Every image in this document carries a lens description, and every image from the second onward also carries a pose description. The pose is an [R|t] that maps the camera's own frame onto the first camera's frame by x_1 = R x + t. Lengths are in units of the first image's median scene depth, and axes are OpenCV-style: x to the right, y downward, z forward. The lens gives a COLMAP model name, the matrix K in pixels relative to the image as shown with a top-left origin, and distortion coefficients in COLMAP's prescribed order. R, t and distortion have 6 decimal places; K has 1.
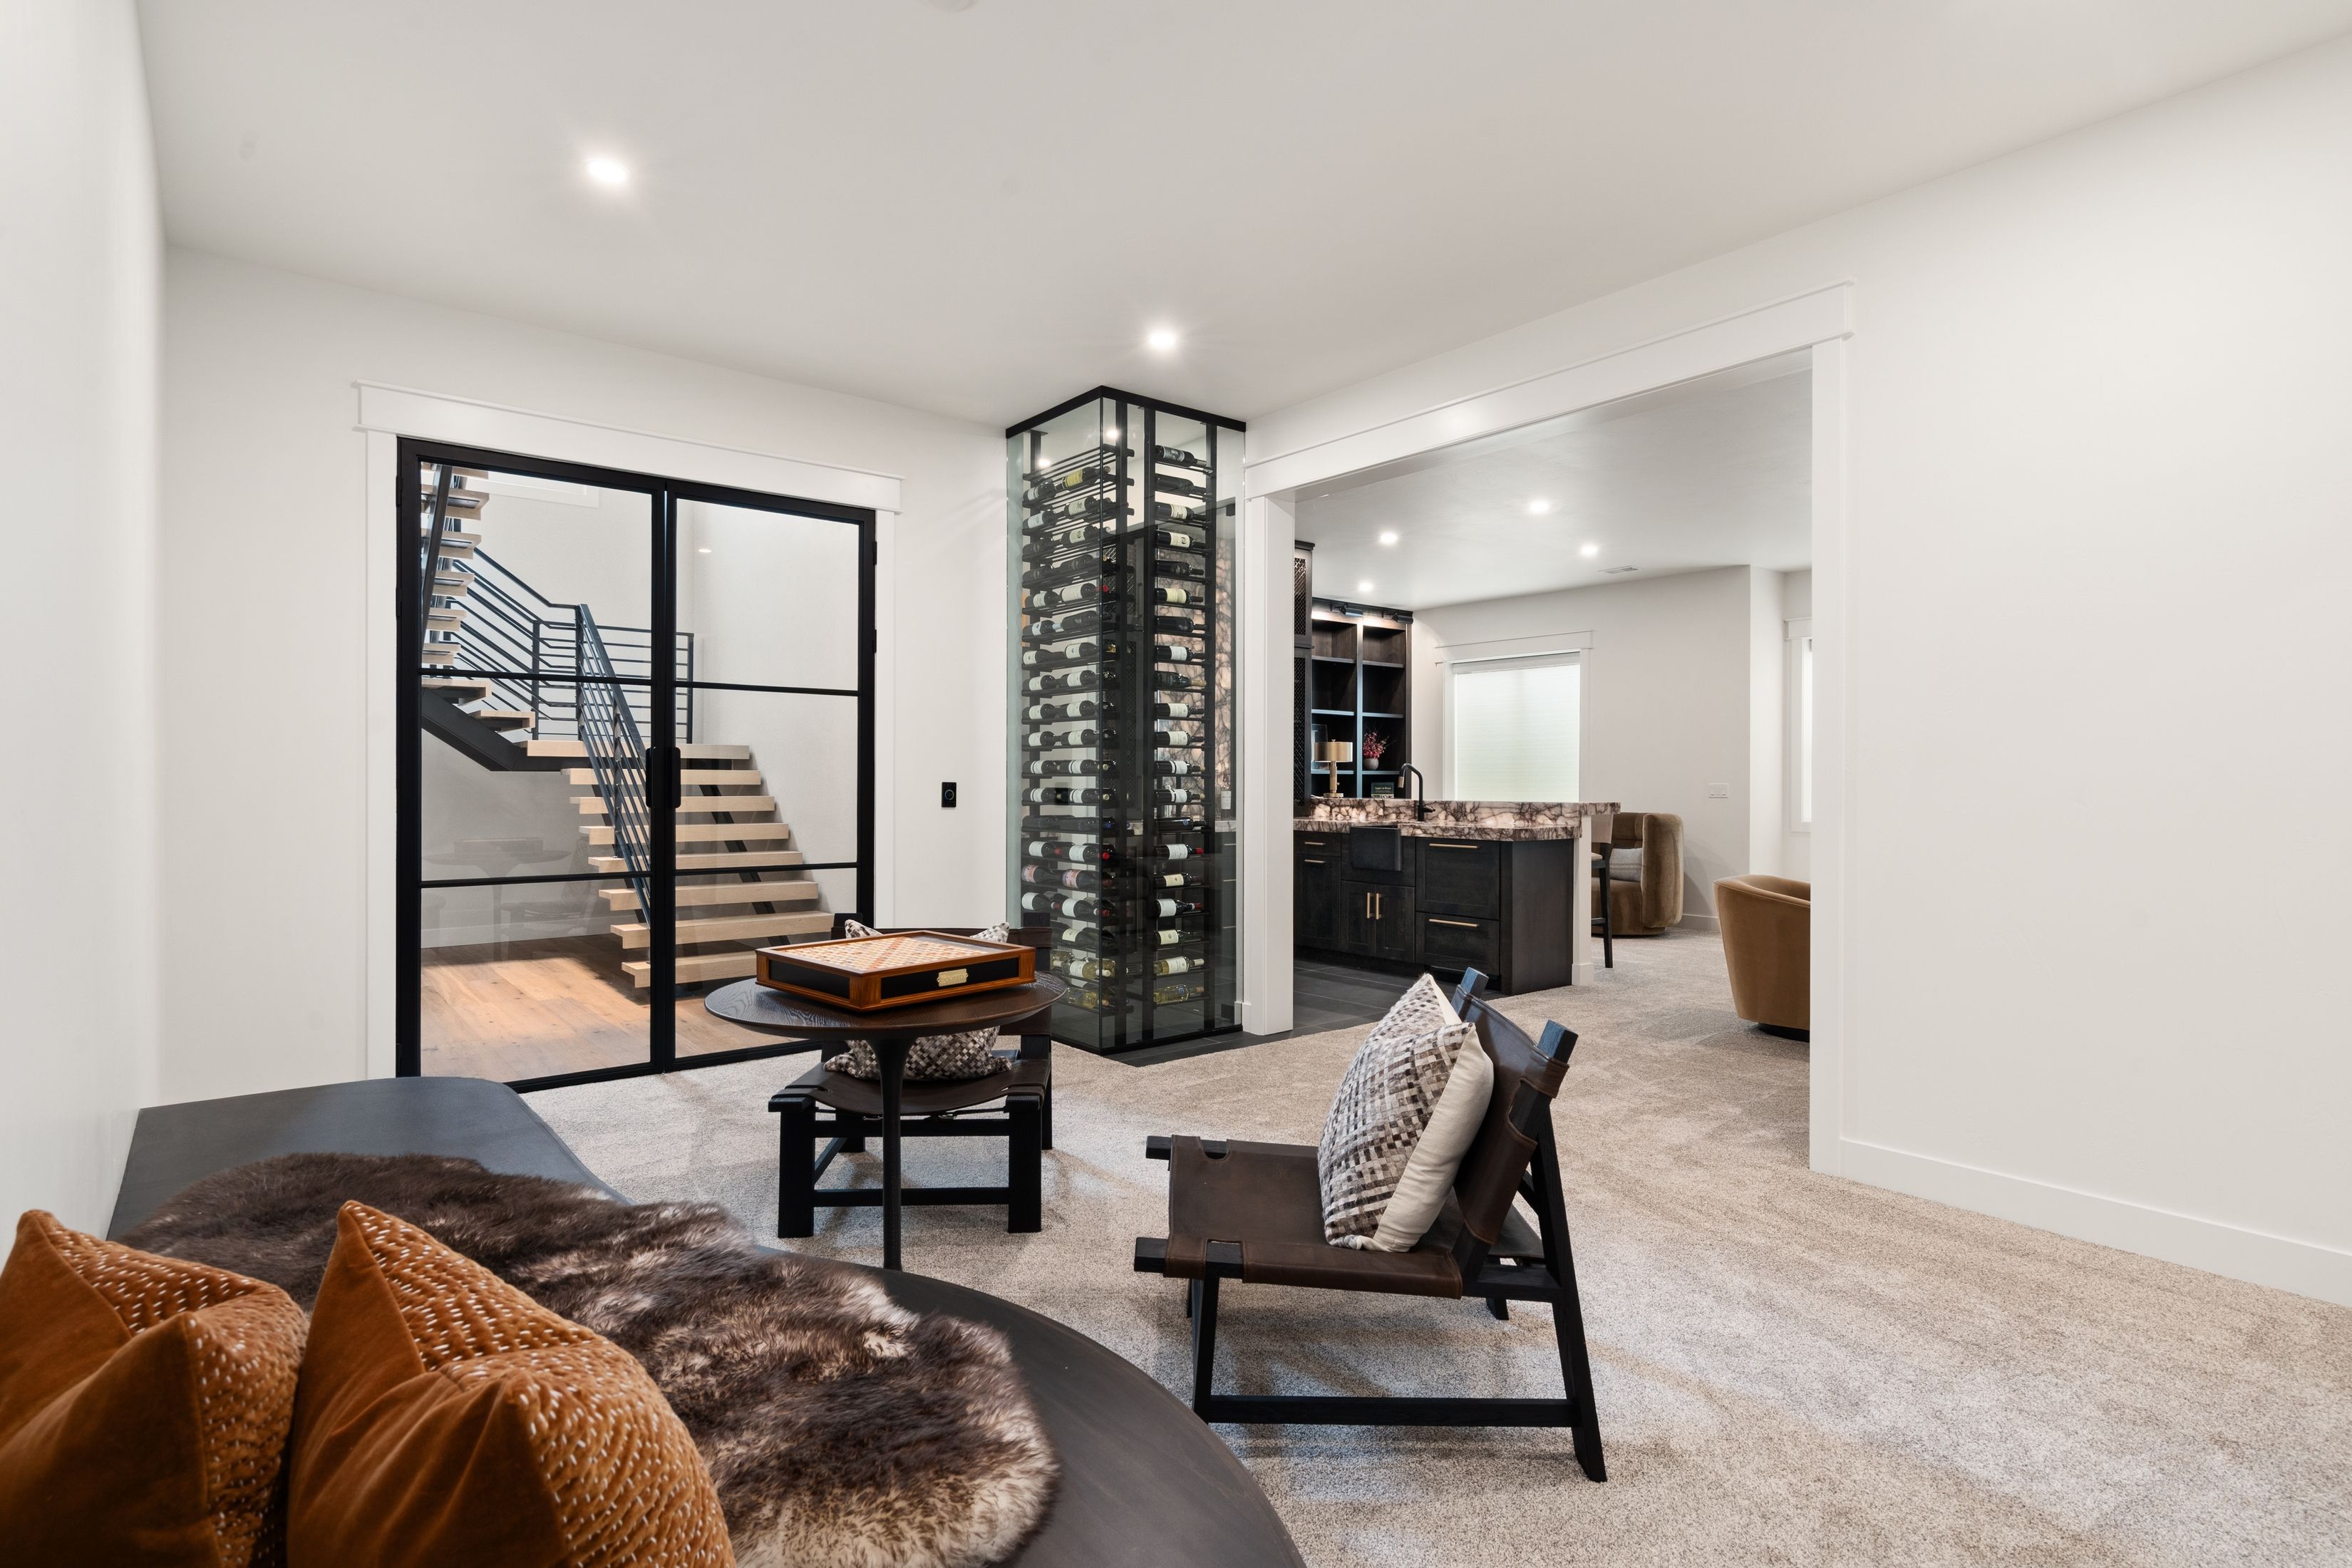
lens RADIAL K [[1174.3, 0, 1176.0], [0, 1174.3, 784.0], [0, 0, 1]] dist [-0.001362, -0.000069]
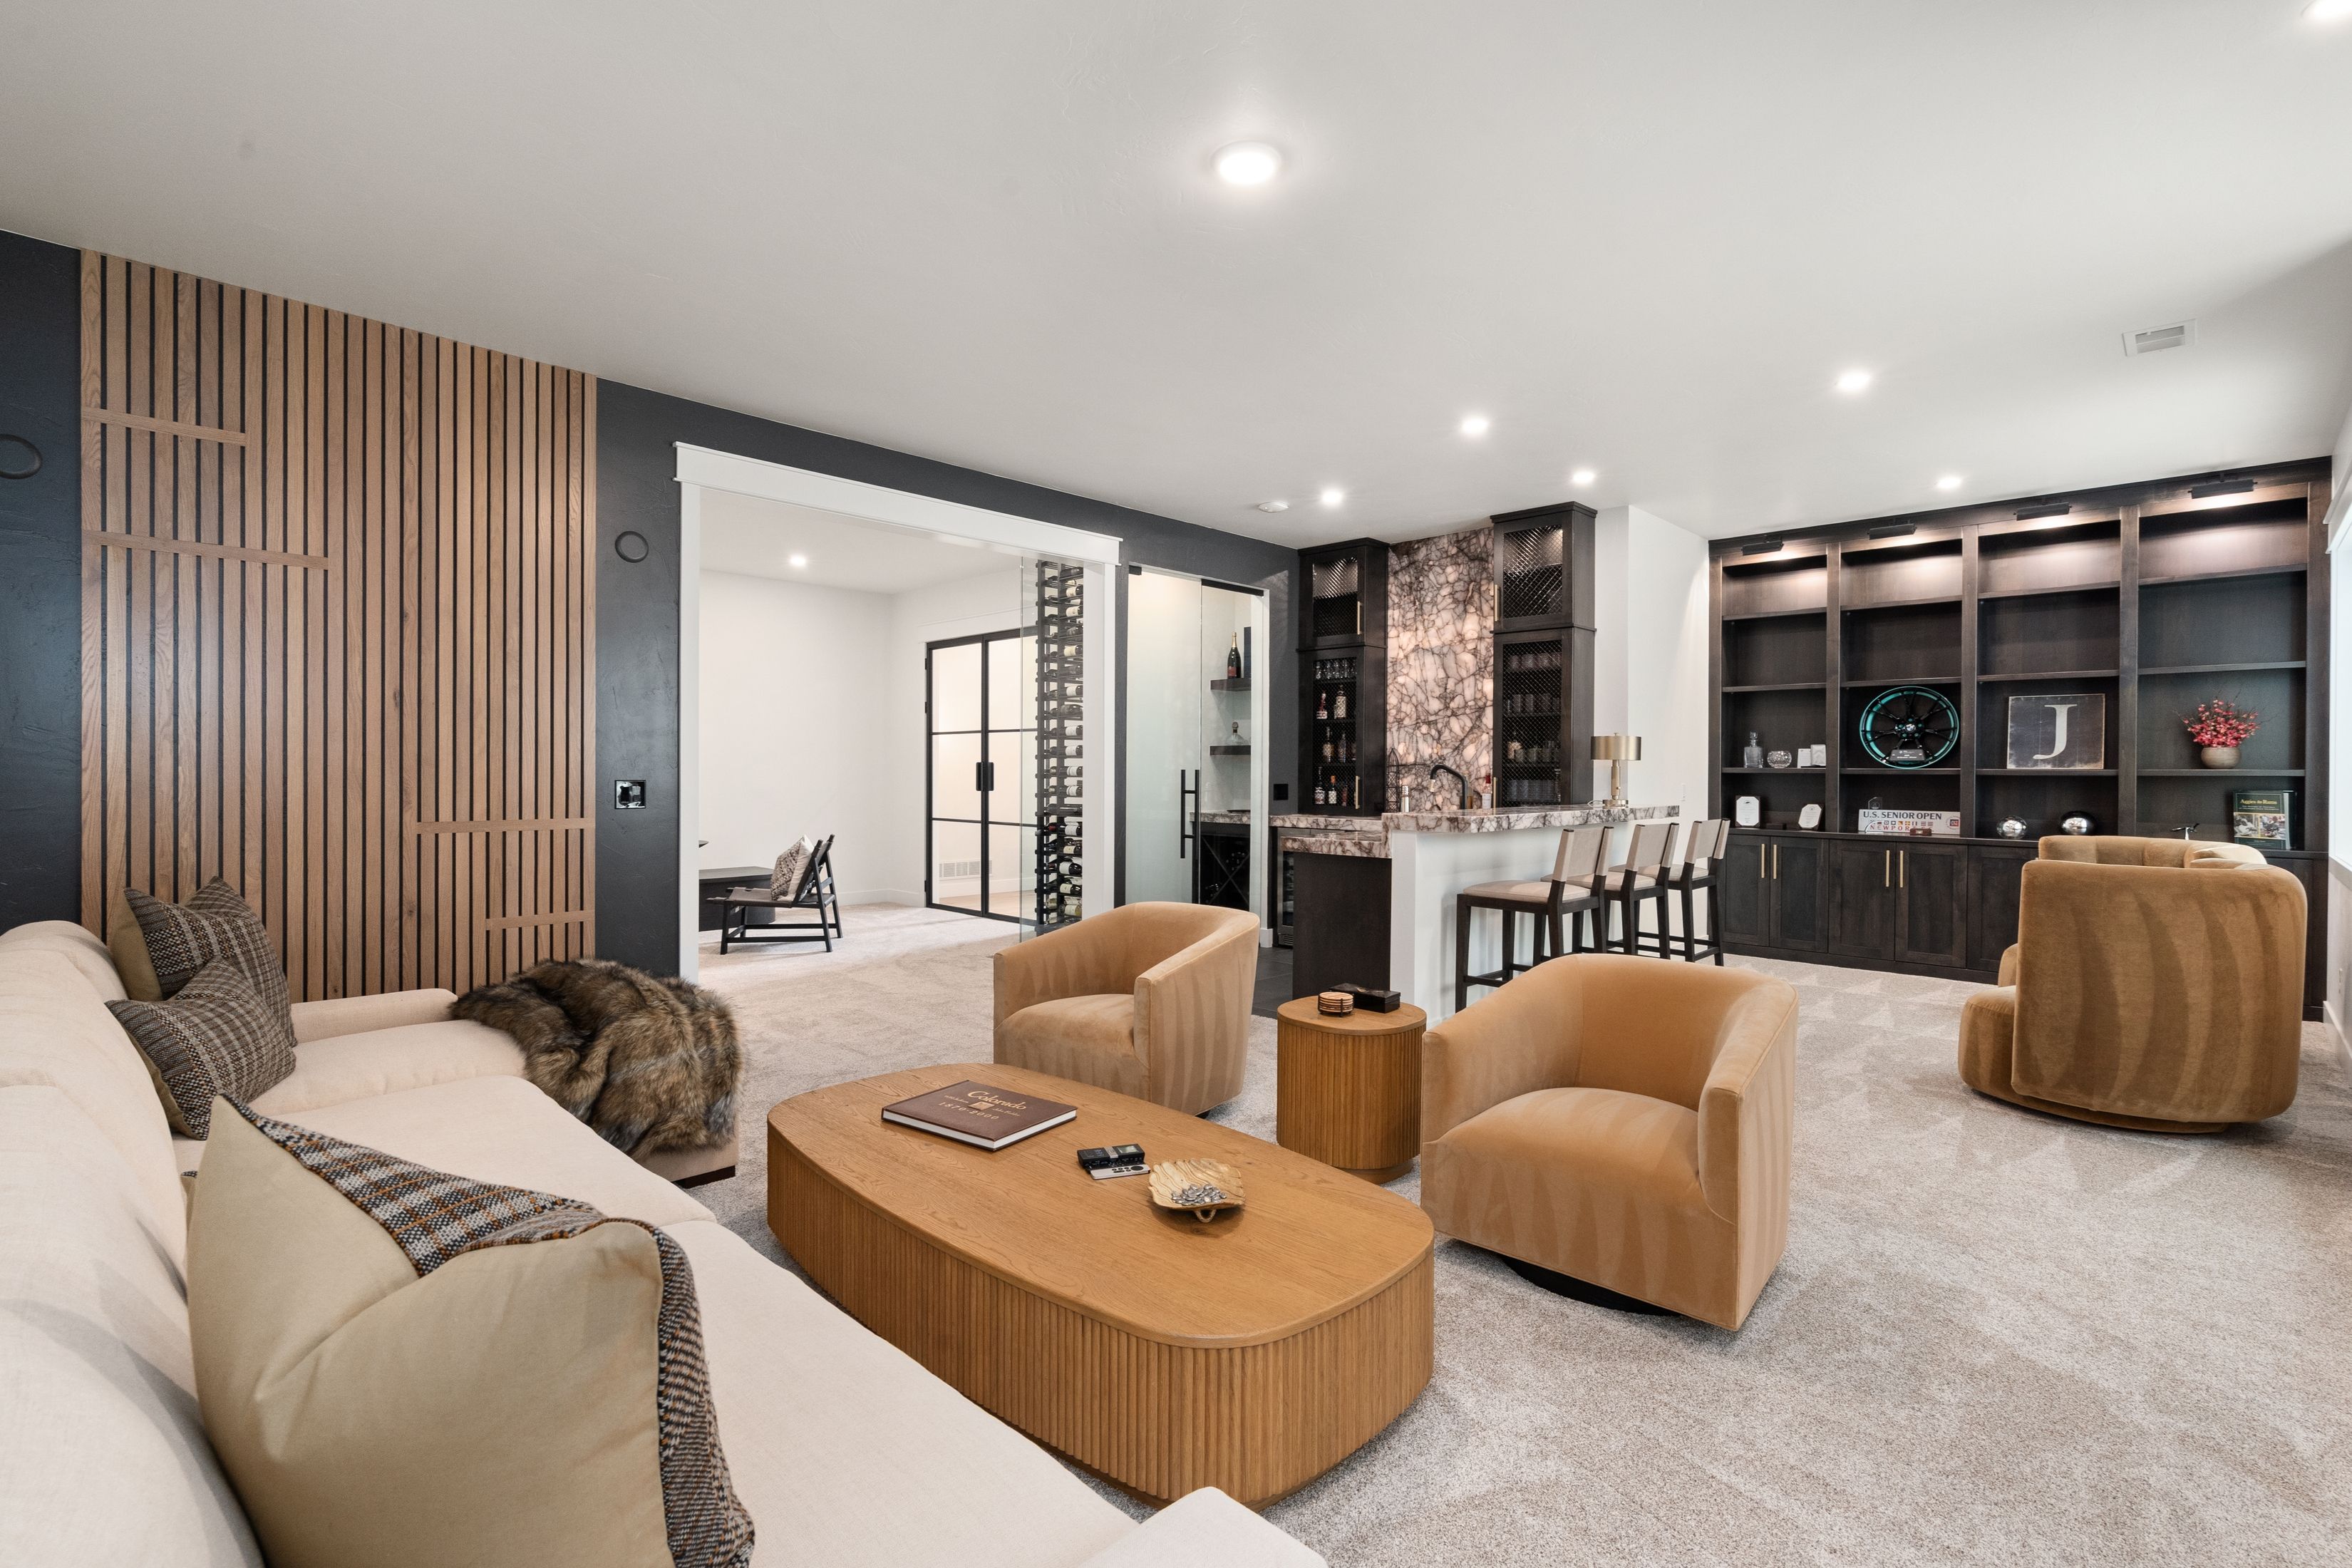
lens RADIAL K [[1066.6, 0, 1179.6], [0, 1066.6, 773.4], [0, 0, 1]] dist [-0.000917, 0.000323]
pose [[0.121121, 0.001933, -0.992636, 0.824616], [-0.007069, 0.999974, 0.001085, -0.008464], [0.992613, 0.006886, 0.121132, 0.617266]]
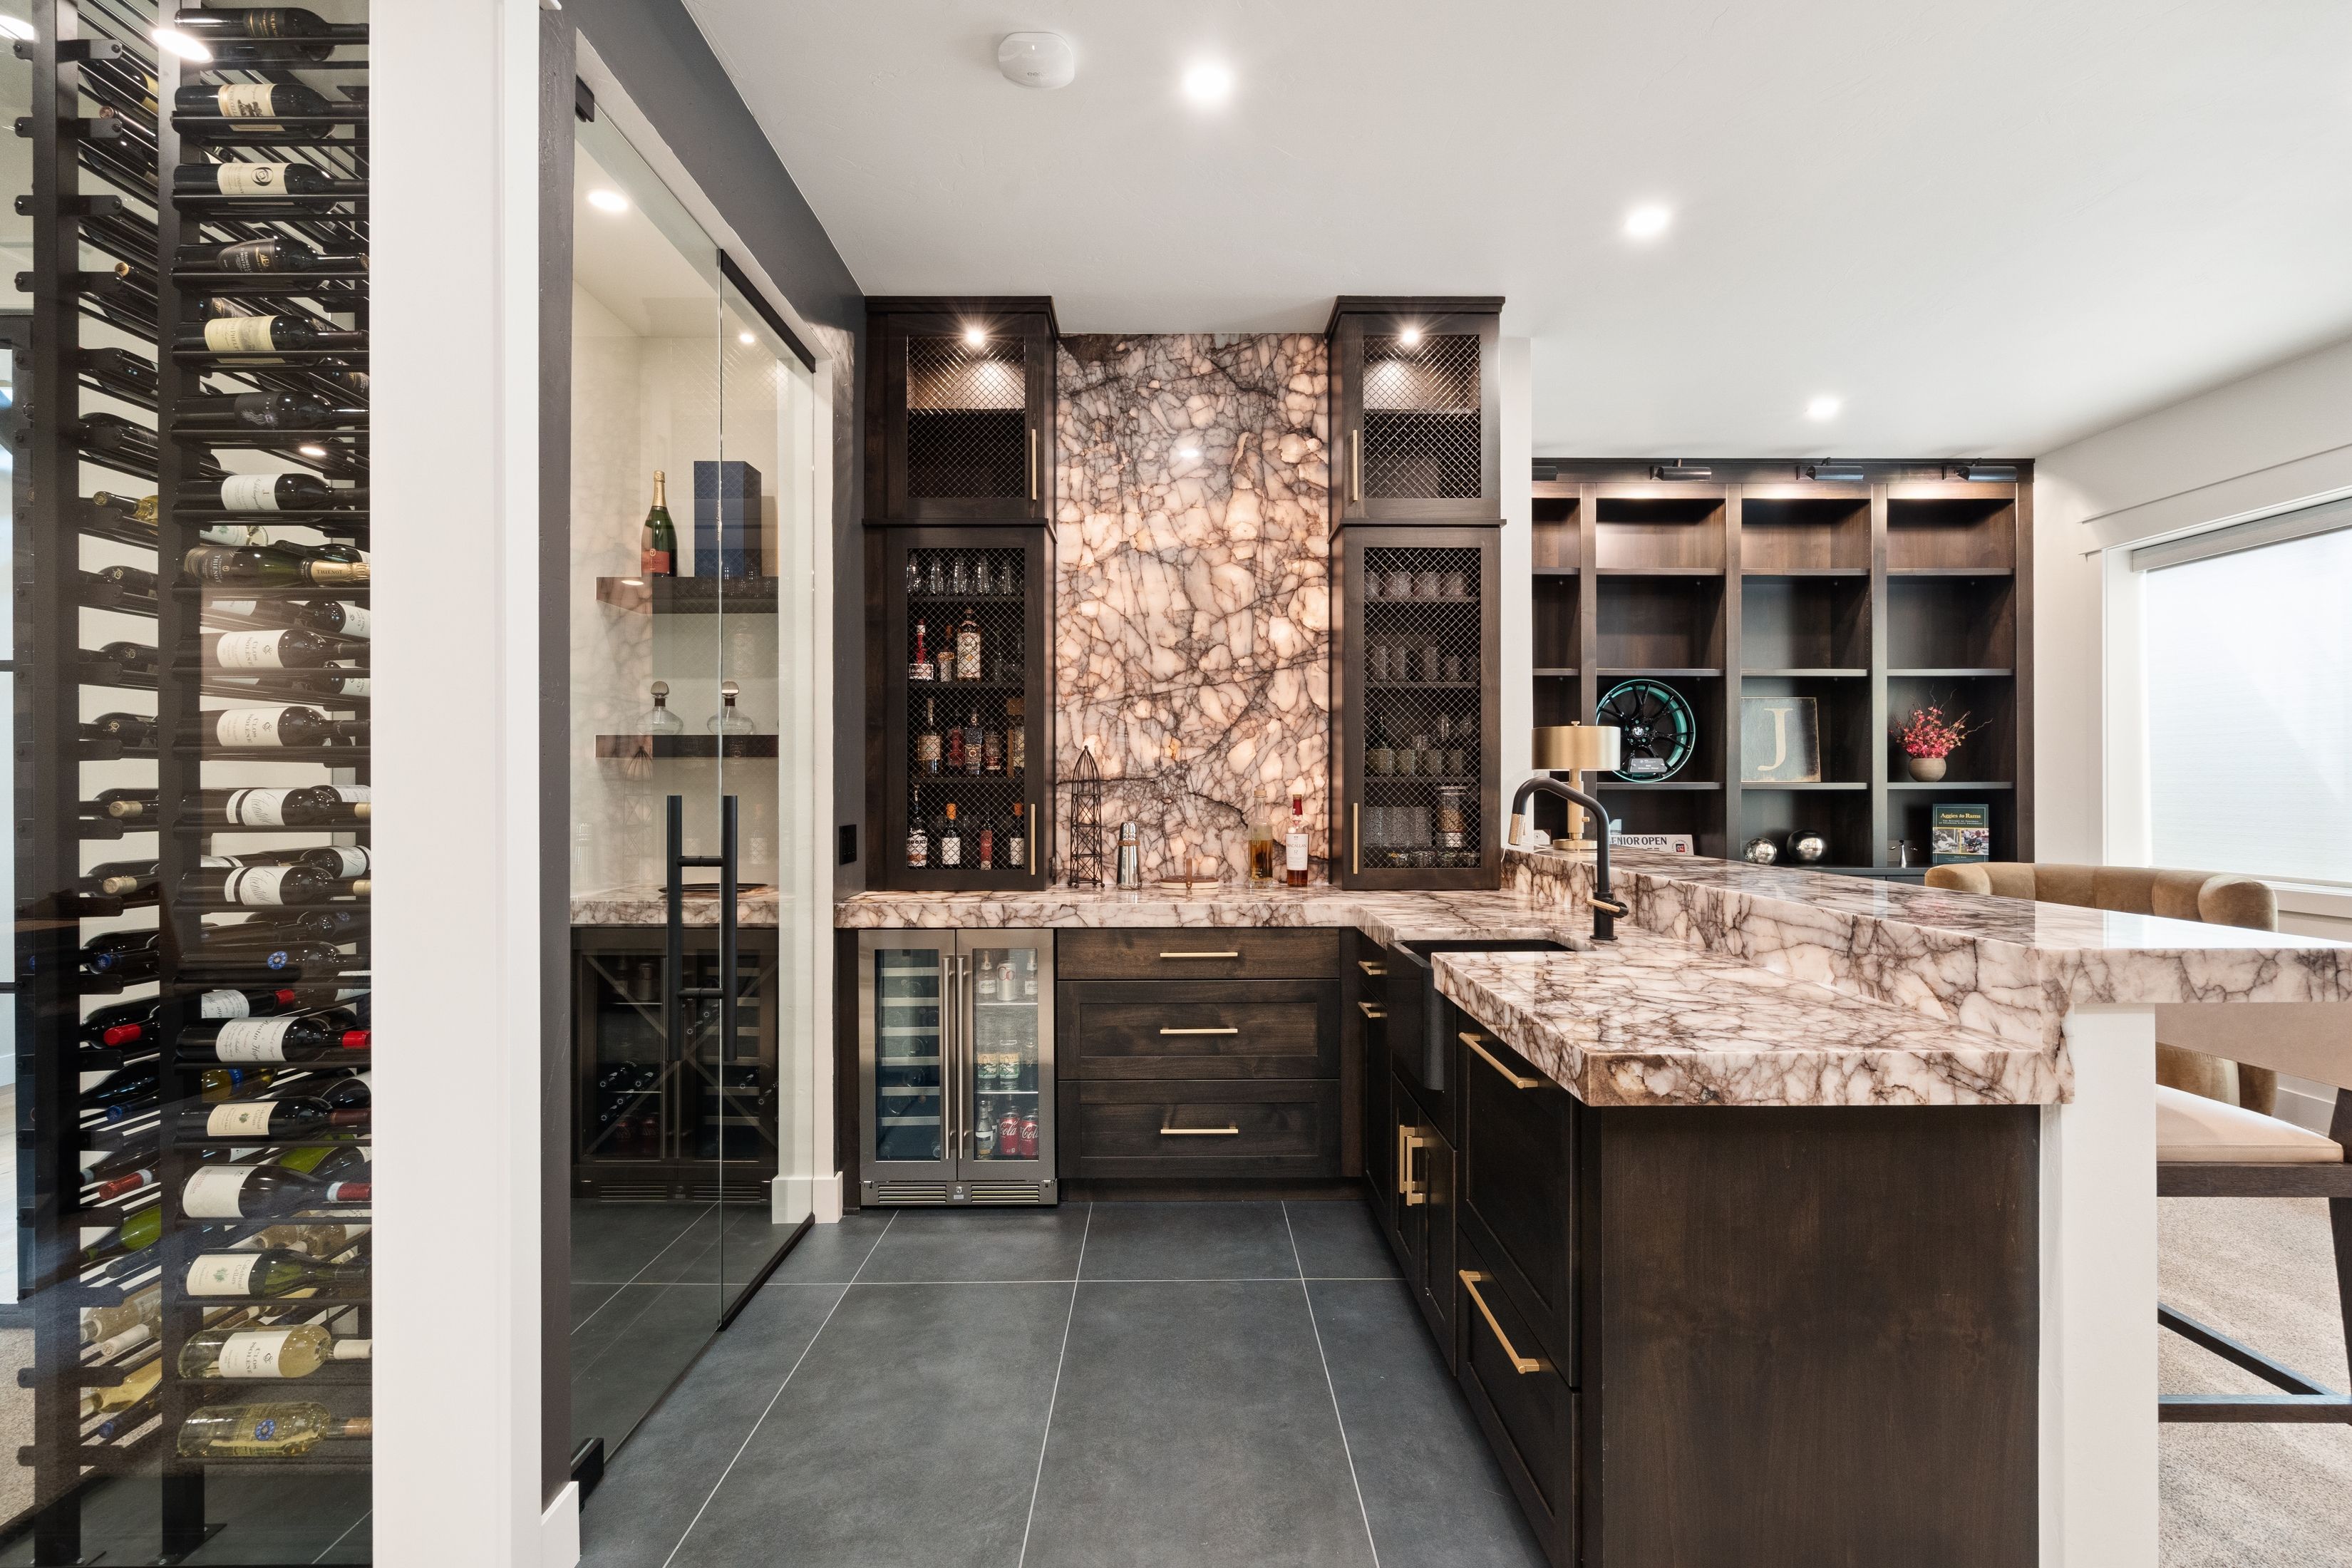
lens RADIAL K [[1068.2, 0, 1176.0], [0, 1068.2, 778.0], [0, 0, 1]] dist [-0.002871, -0.000042]
pose [[0.781711, -0.008058, -0.623589, 0.271895], [0.002519, 0.999949, -0.009764, -0.012170], [0.623636, 0.006062, 0.781692, 0.583806]]
